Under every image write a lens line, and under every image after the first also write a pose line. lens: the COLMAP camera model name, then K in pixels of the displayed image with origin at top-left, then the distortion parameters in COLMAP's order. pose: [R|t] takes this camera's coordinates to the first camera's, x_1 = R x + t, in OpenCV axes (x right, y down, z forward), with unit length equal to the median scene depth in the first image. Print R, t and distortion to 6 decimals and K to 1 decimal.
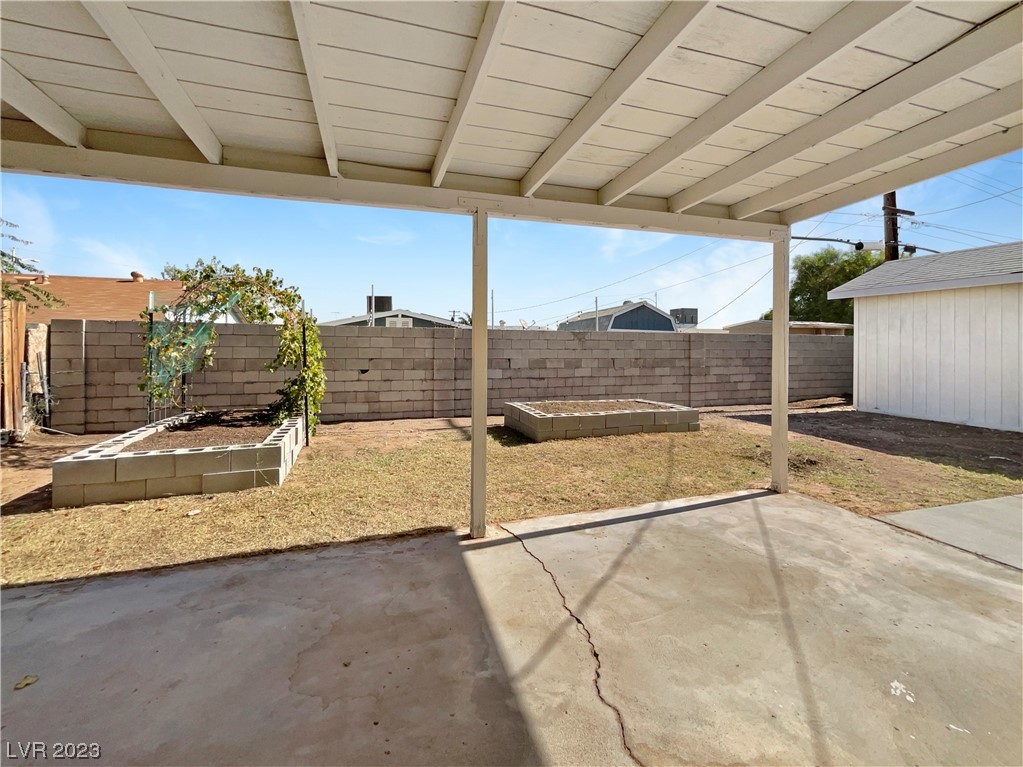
lens RADIAL K [[436.5, 0, 511.1], [0, 436.5, 348.5], [0, 0, 1]] dist [-0.011370, 0.009876]
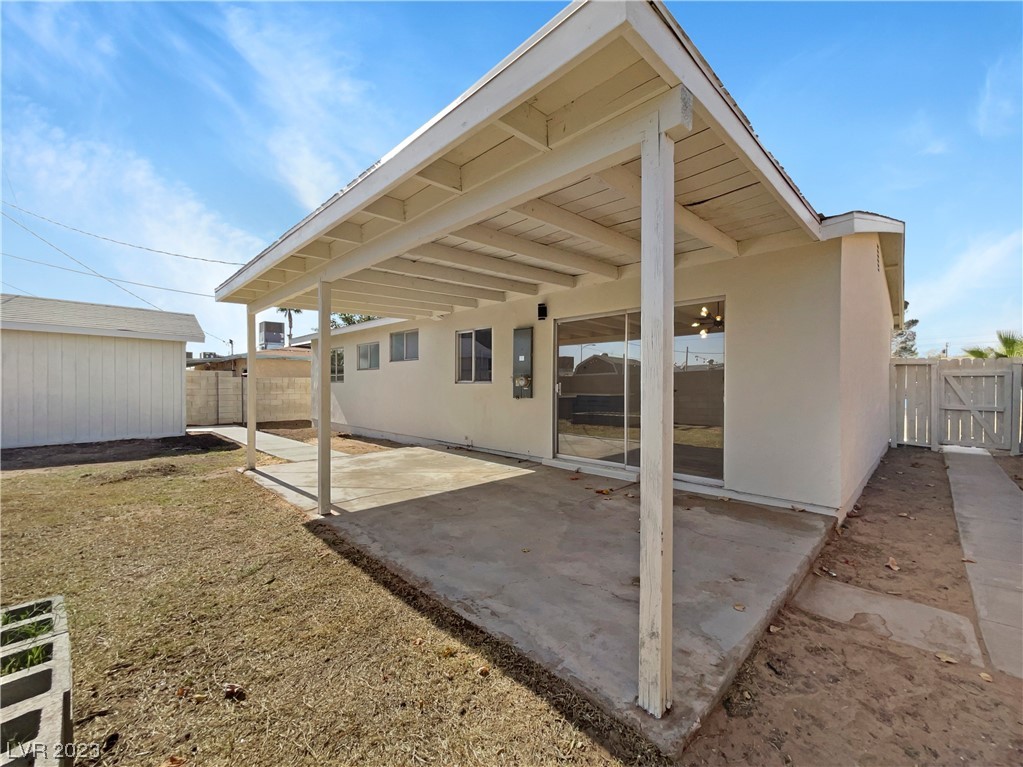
lens RADIAL K [[415.9, 0, 511.5], [0, 415.9, 383.5], [0, 0, 1]] dist [-0.000035, -0.000019]
pose [[-0.461402, 0.000787, 0.887191, -0.678458], [-0.001129, 0.999998, -0.001474, 0.006003], [-0.887190, -0.001681, -0.461400, 0.476905]]
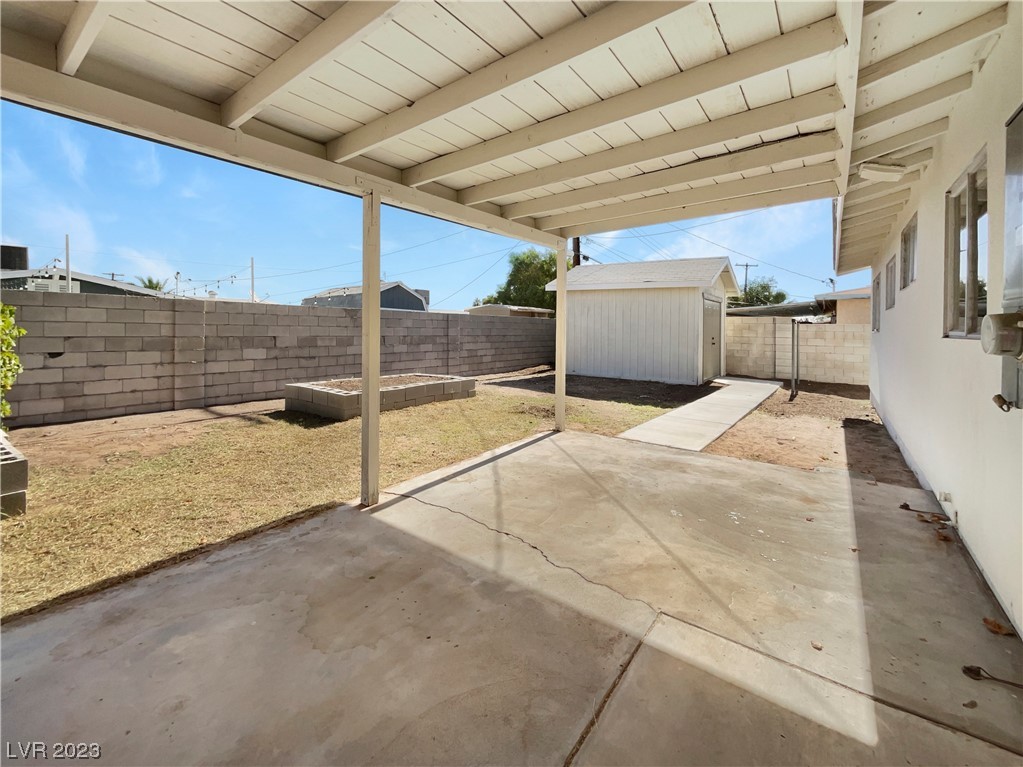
lens RADIAL K [[437.0, 0, 509.2], [0, 437.0, 334.8], [0, 0, 1]] dist [0.003165, 0.000499]
pose [[0.814678, -0.001272, 0.579912, -0.183283], [-0.009328, 0.999839, 0.015297, 0.001724], [-0.579838, -0.017872, 0.814536, -0.020883]]
